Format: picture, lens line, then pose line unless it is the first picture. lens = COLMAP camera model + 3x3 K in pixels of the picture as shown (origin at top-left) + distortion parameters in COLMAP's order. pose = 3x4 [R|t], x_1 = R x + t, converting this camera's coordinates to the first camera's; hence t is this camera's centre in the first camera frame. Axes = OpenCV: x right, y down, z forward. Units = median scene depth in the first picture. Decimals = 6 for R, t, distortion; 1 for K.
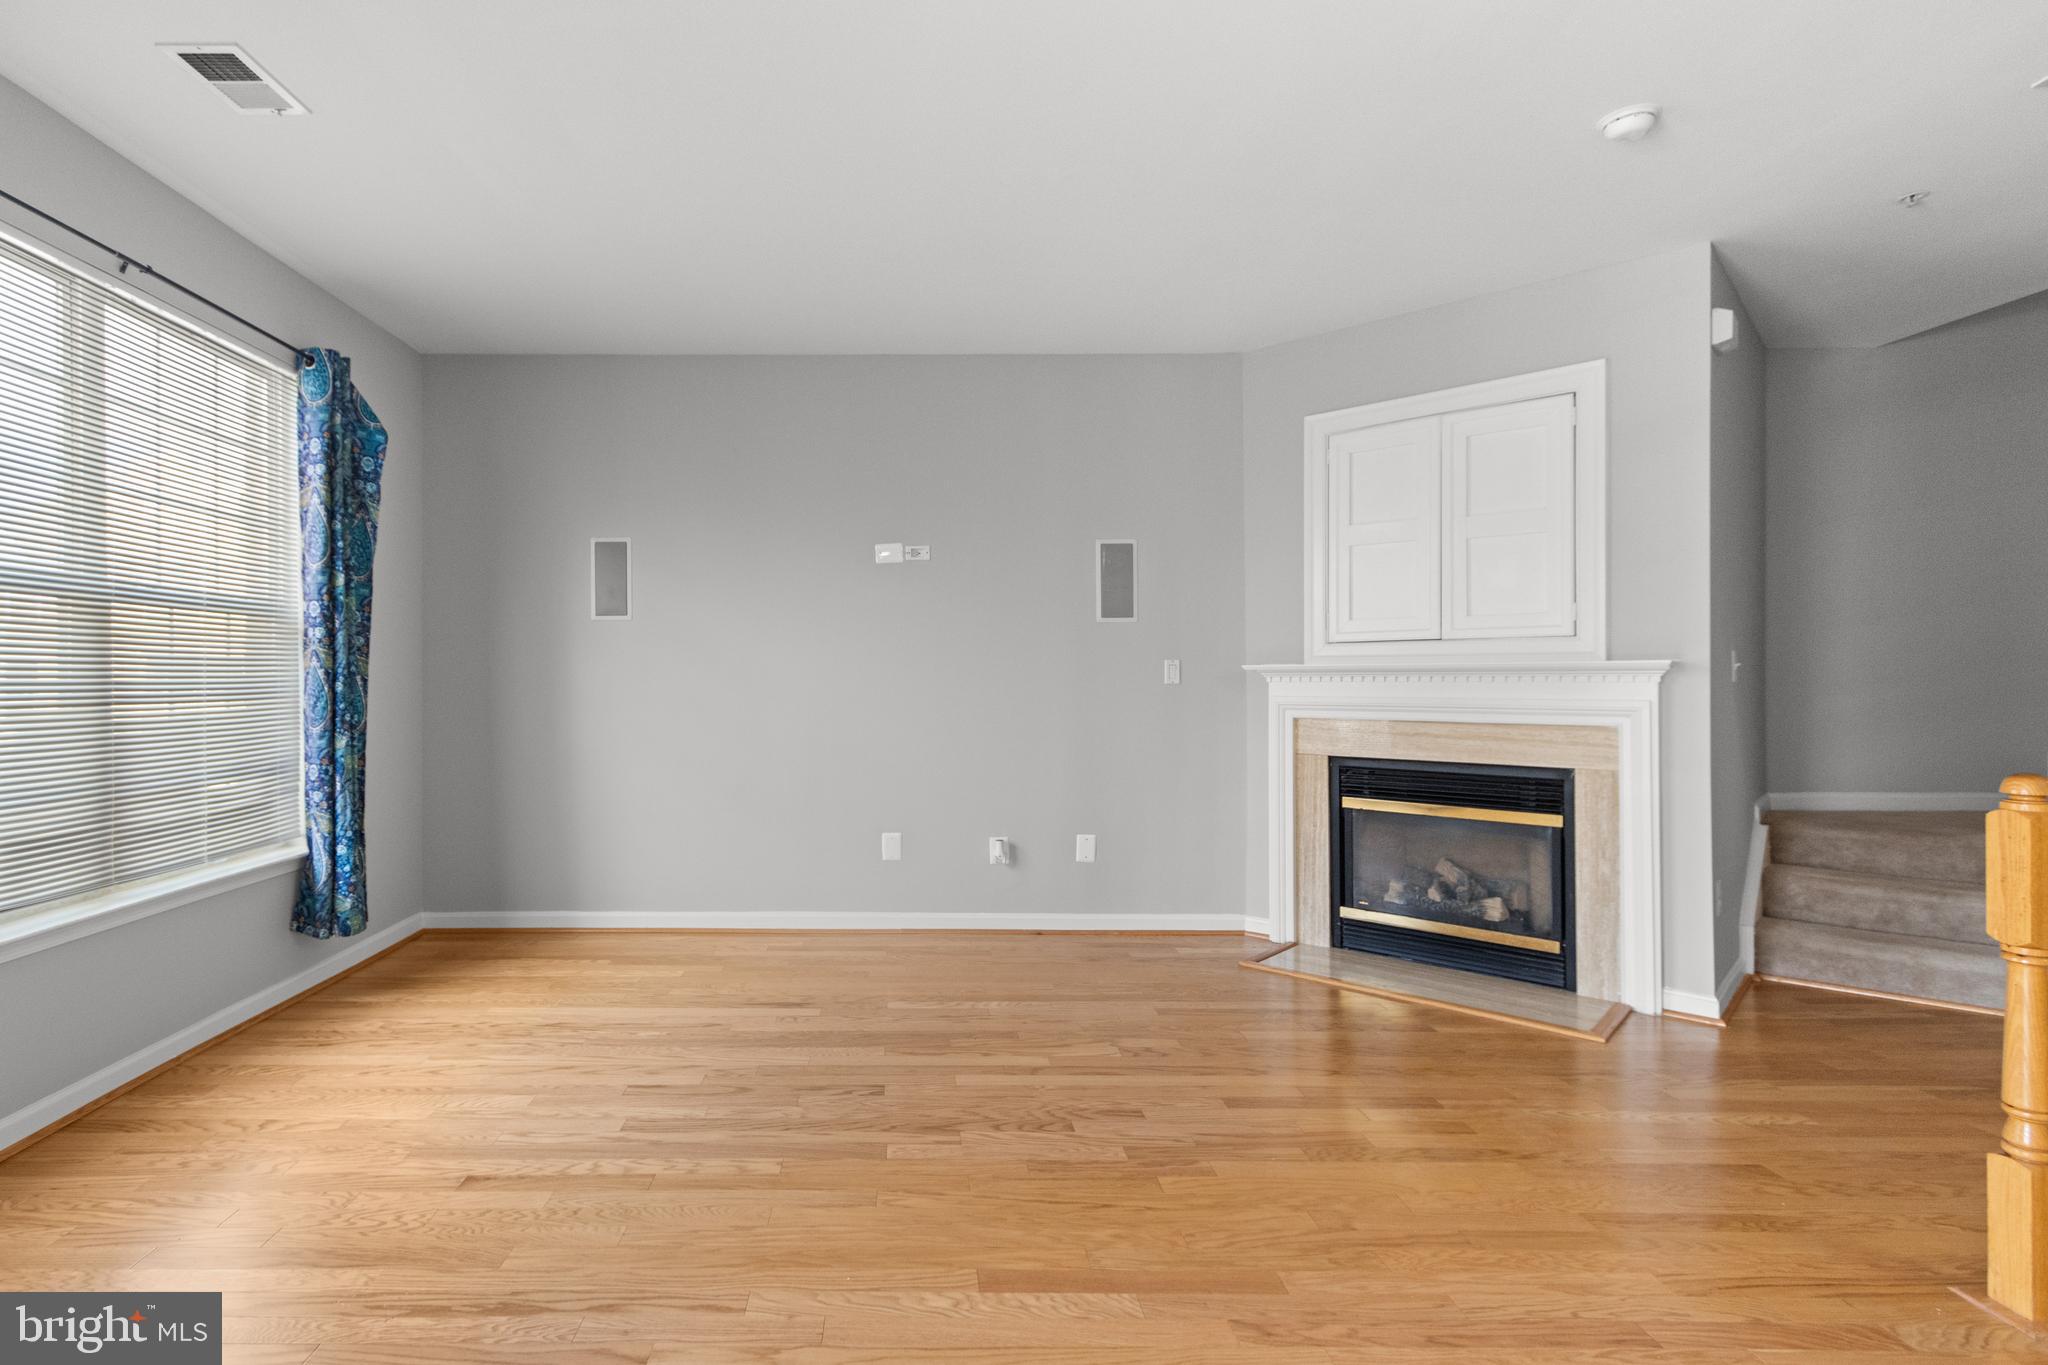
lens RADIAL K [[1009.0, 0, 897.4], [0, 1009.0, 678.1], [0, 0, 1]] dist [0.004953, -0.000457]
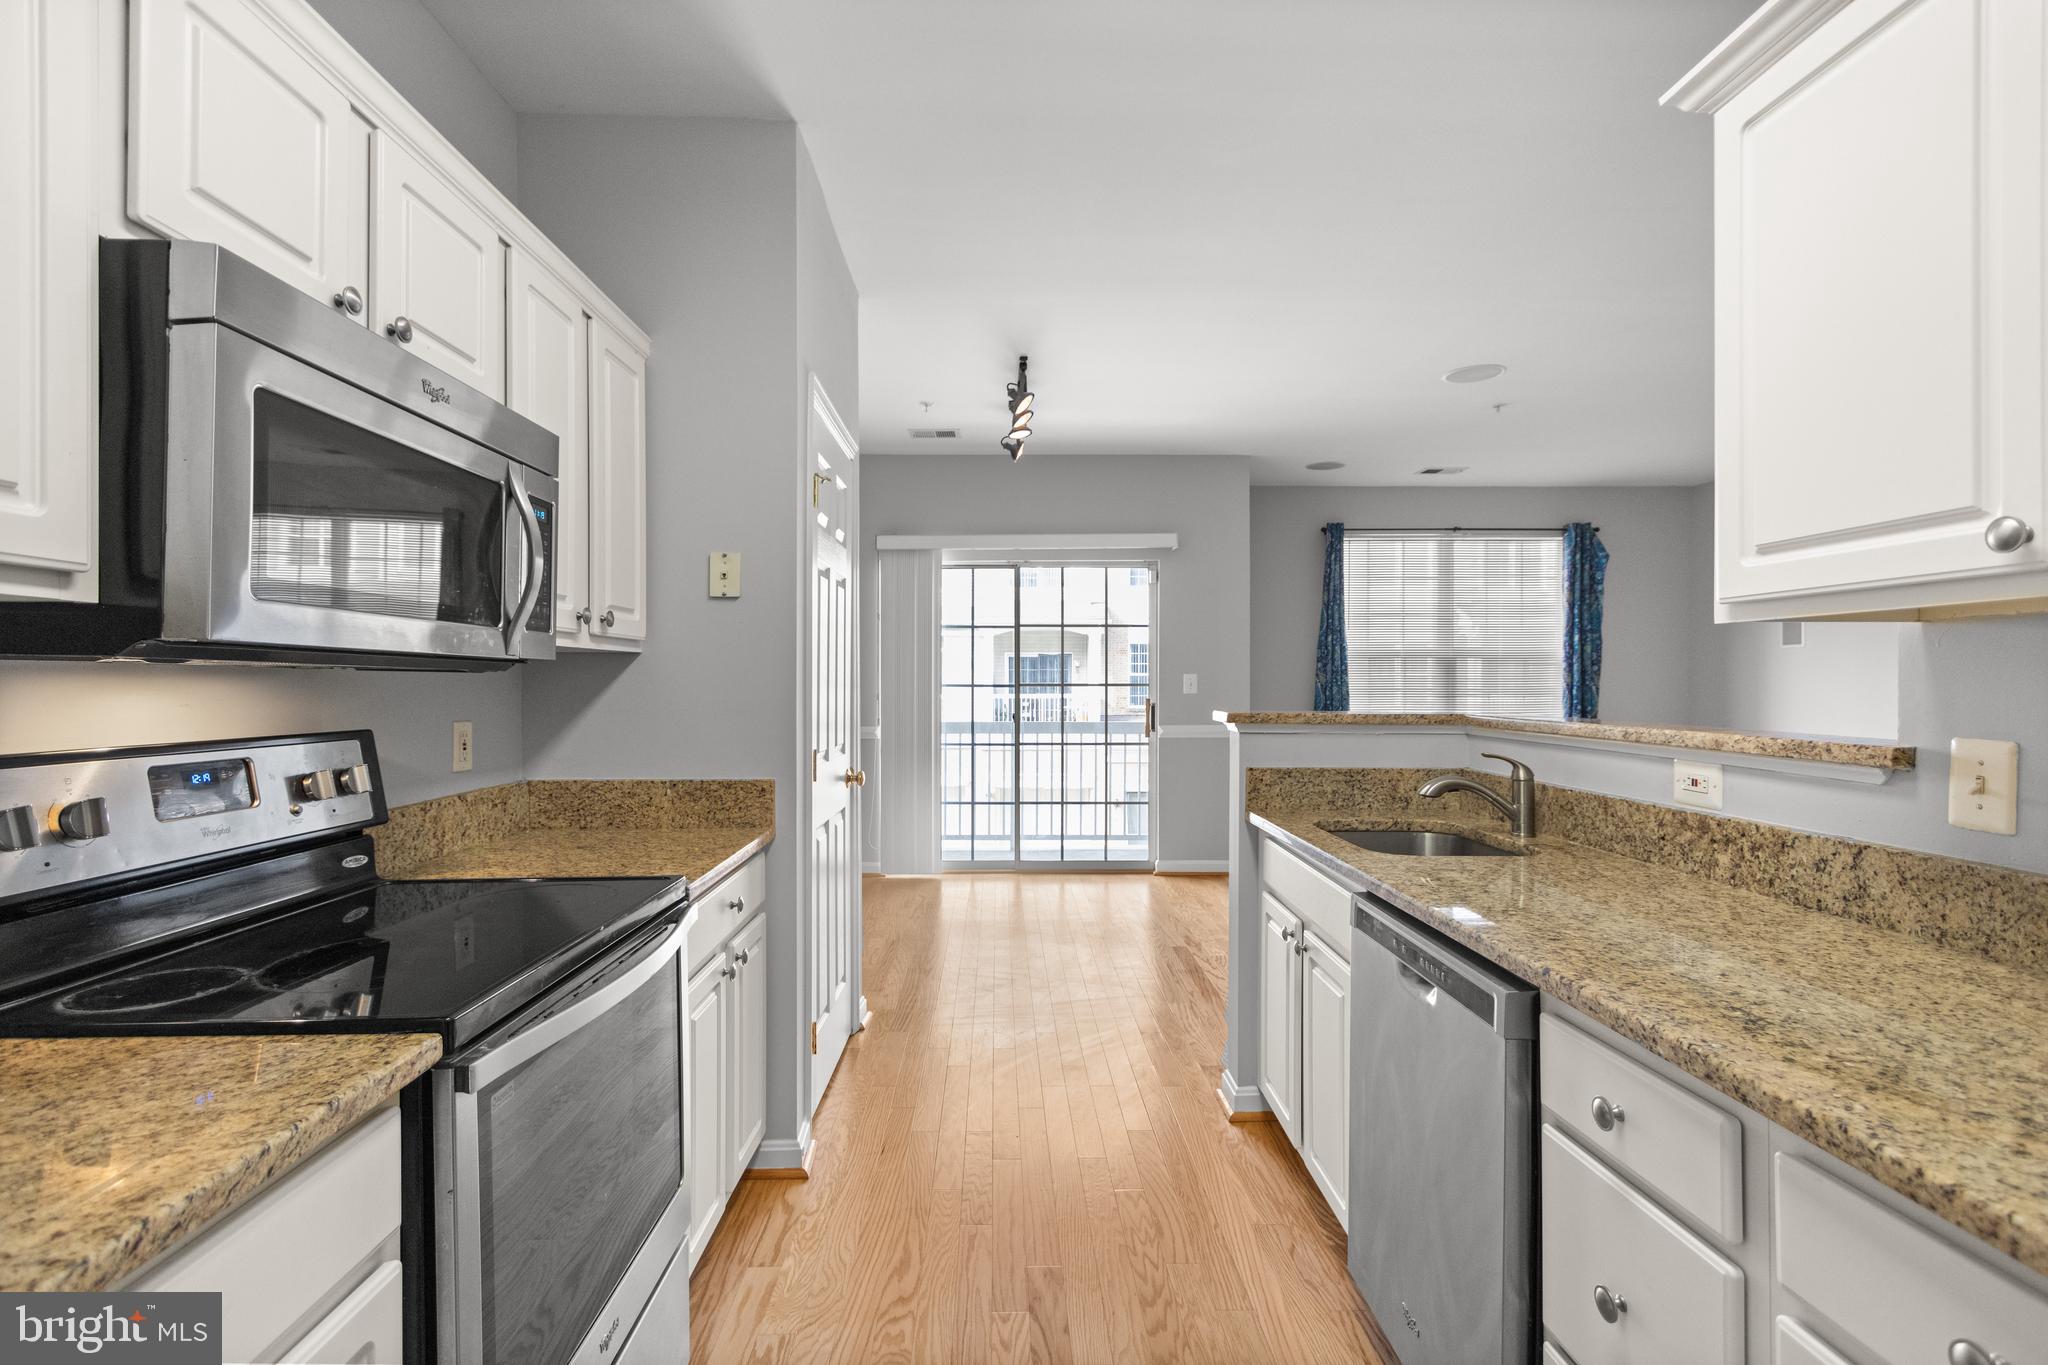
lens RADIAL K [[991.2, 0, 1018.4], [0, 991.2, 694.7], [0, 0, 1]] dist [0.007815, 0.000019]
pose [[0.031581, 0.017651, -0.999345, 1.354326], [-0.001621, 0.999844, 0.017608, -0.018158], [0.999500, 0.001064, 0.031605, -0.156714]]
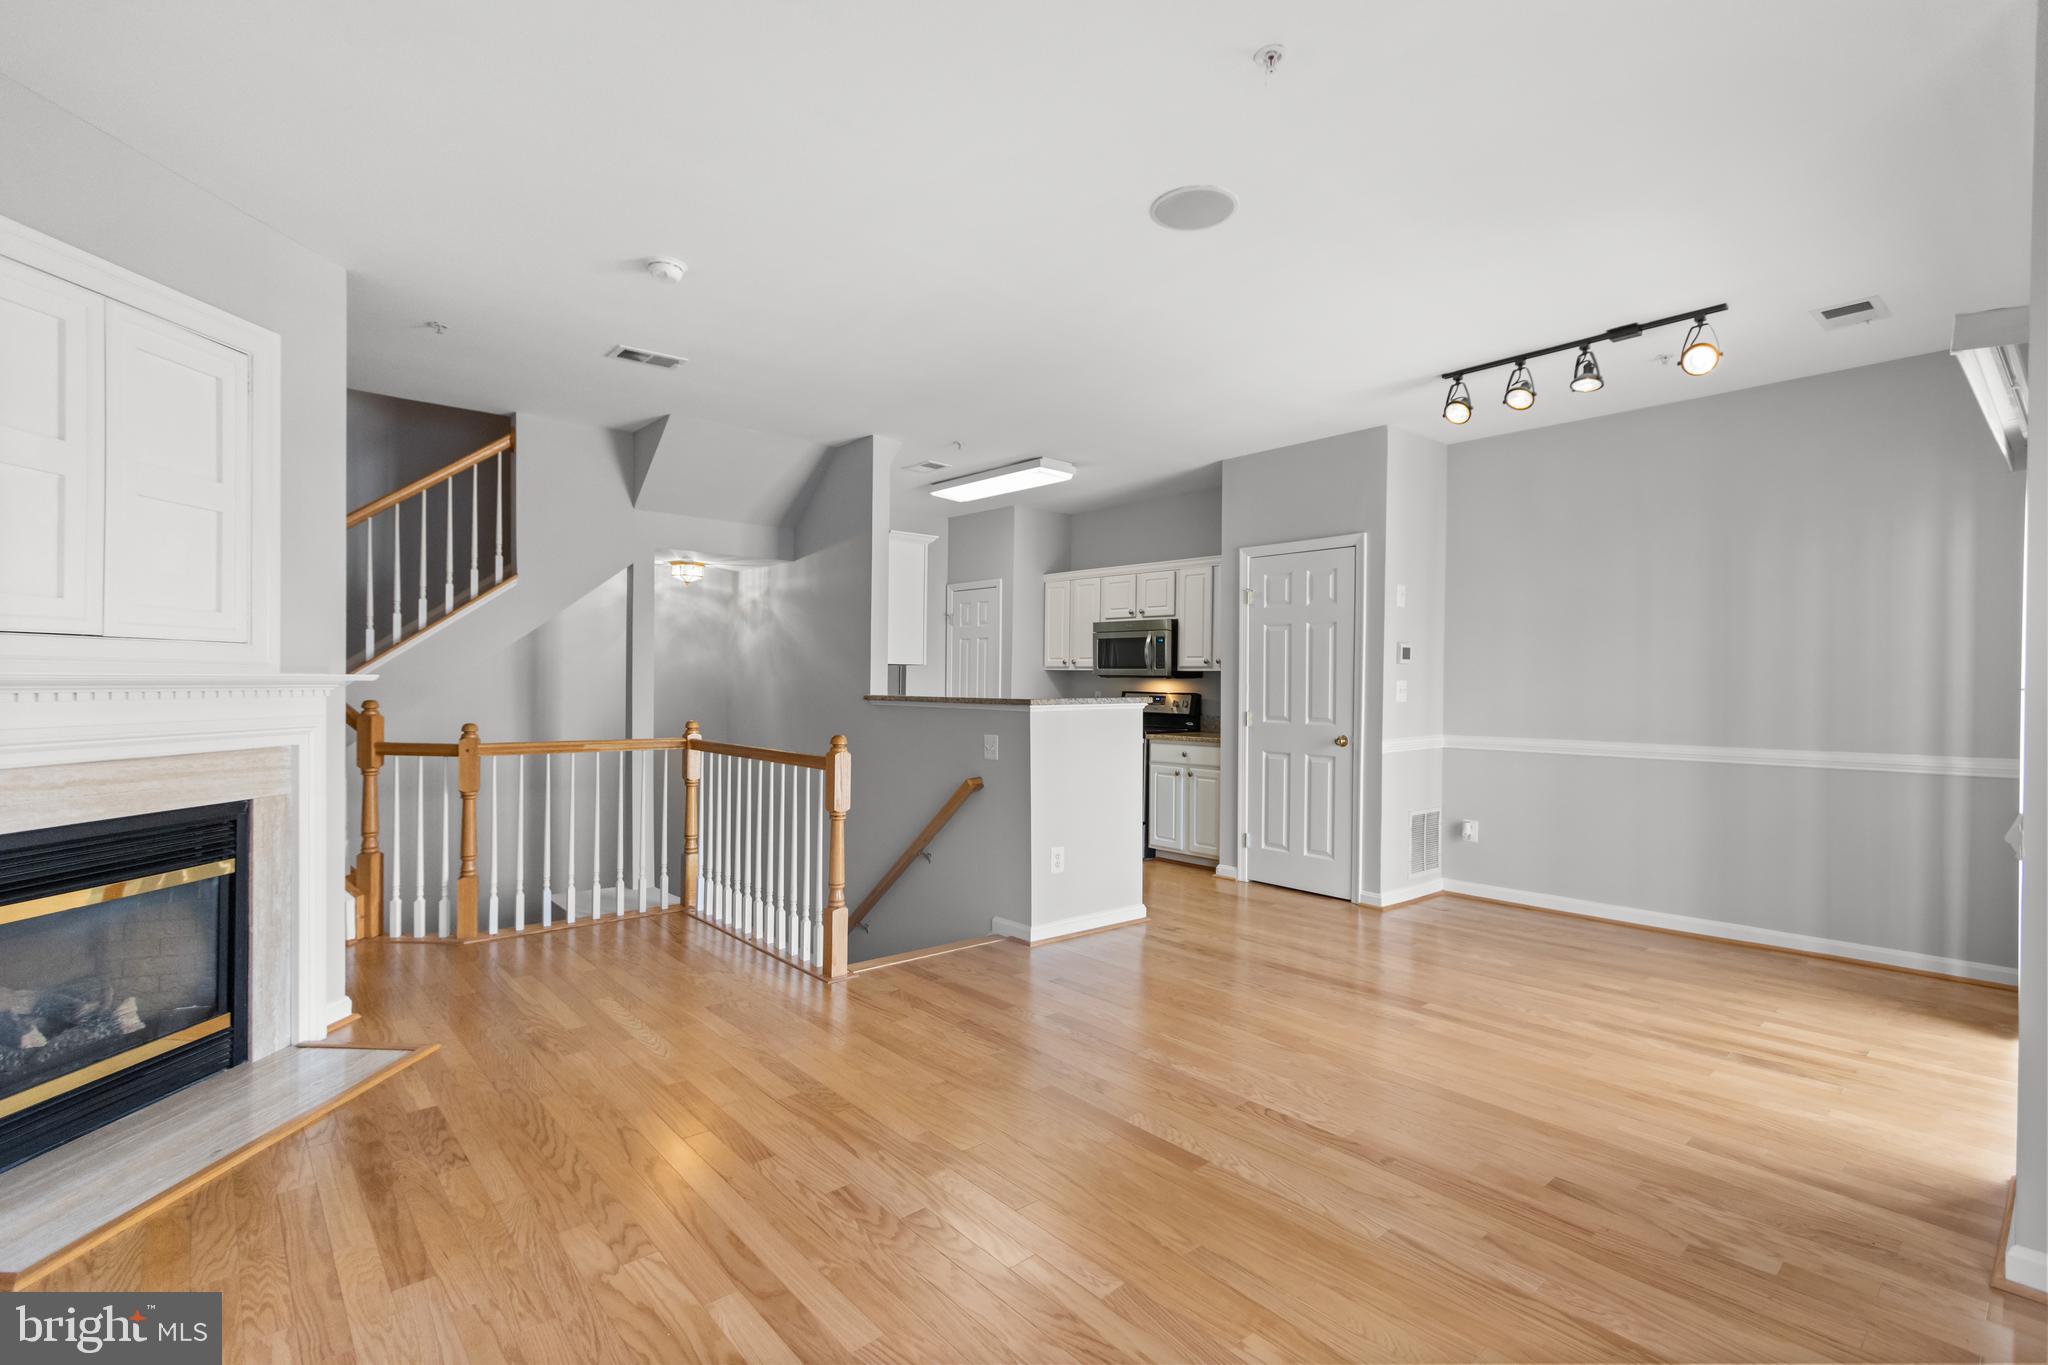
lens RADIAL K [[932.2, 0, 1014.8], [0, 932.2, 691.3], [0, 0, 1]] dist [0.003278, -0.000210]
pose [[-0.659362, -0.009252, 0.751769, -0.345620], [-0.004173, 0.999954, 0.008647, -0.010743], [-0.751814, 0.002565, -0.659370, 1.039277]]
